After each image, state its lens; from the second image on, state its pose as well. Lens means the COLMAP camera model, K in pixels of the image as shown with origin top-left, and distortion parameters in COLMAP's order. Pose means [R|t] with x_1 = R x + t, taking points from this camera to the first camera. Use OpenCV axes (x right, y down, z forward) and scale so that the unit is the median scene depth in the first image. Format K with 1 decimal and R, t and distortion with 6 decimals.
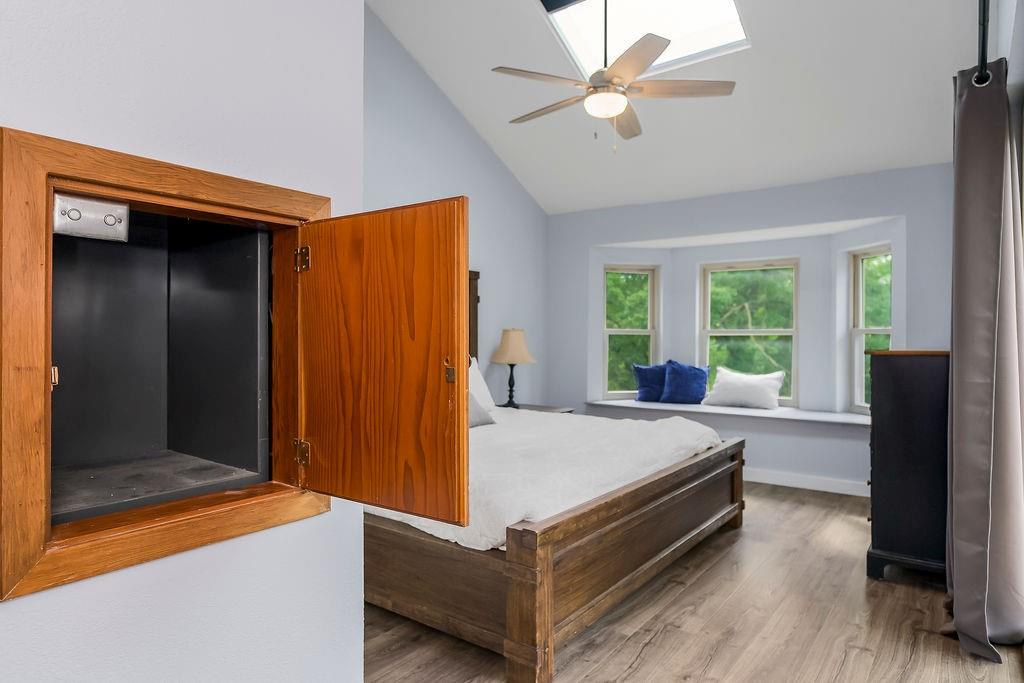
lens RADIAL K [[612.8, 0, 514.2], [0, 612.8, 331.0], [0, 0, 1]] dist [0.000404, -0.000287]
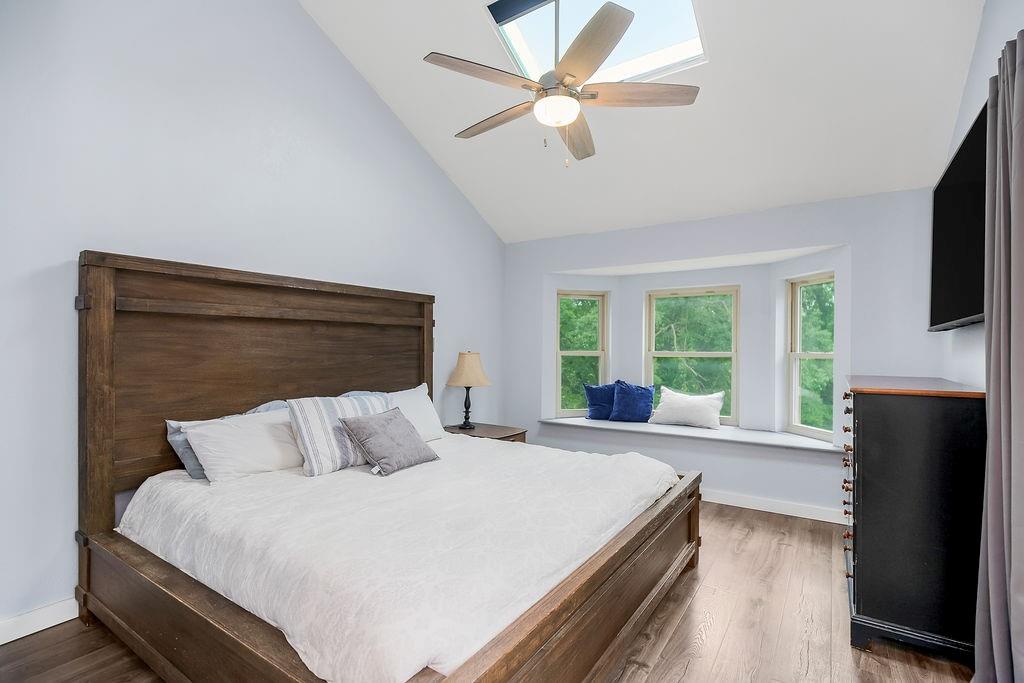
lens RADIAL K [[480.4, 0, 514.7], [0, 480.4, 345.0], [0, 0, 1]] dist [-0.001124, -0.000089]
pose [[0.998624, 0.002089, 0.052404, 0.032784], [-0.002141, 0.999997, 0.000936, -0.016074], [-0.052402, -0.001047, 0.998626, 0.190219]]
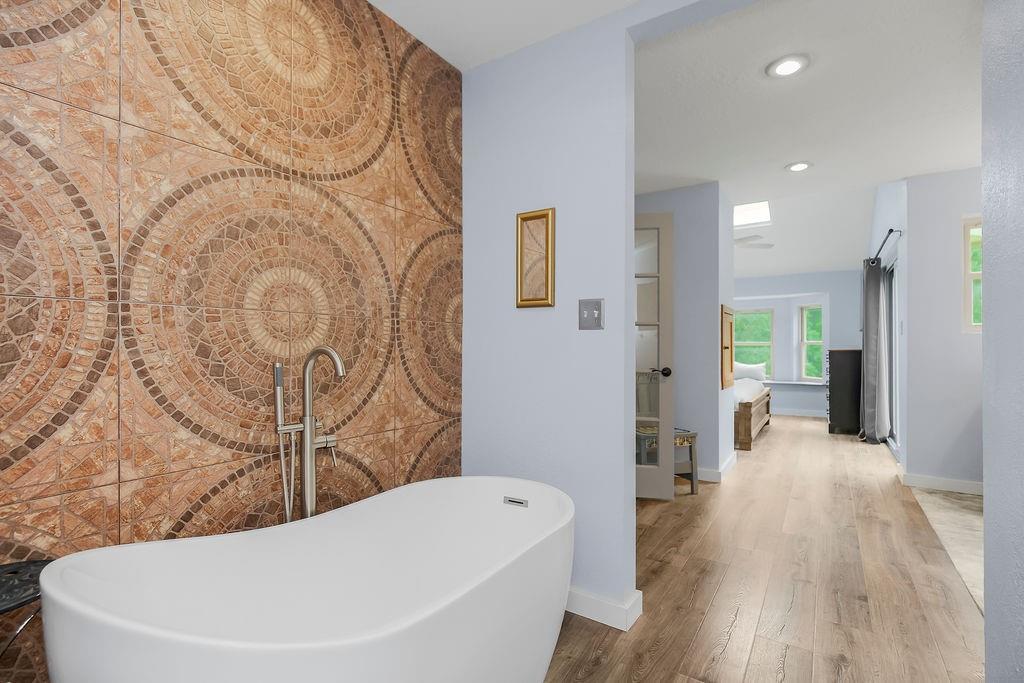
lens RADIAL K [[480.4, 0, 514.7], [0, 480.4, 345.0], [0, 0, 1]] dist [-0.001124, -0.000089]
pose [[0.997467, -0.001108, 0.071123, -0.530368], [0.001111, 0.999999, -0.000013, 0.004988], [-0.071123, 0.000092, 0.997468, -0.563539]]
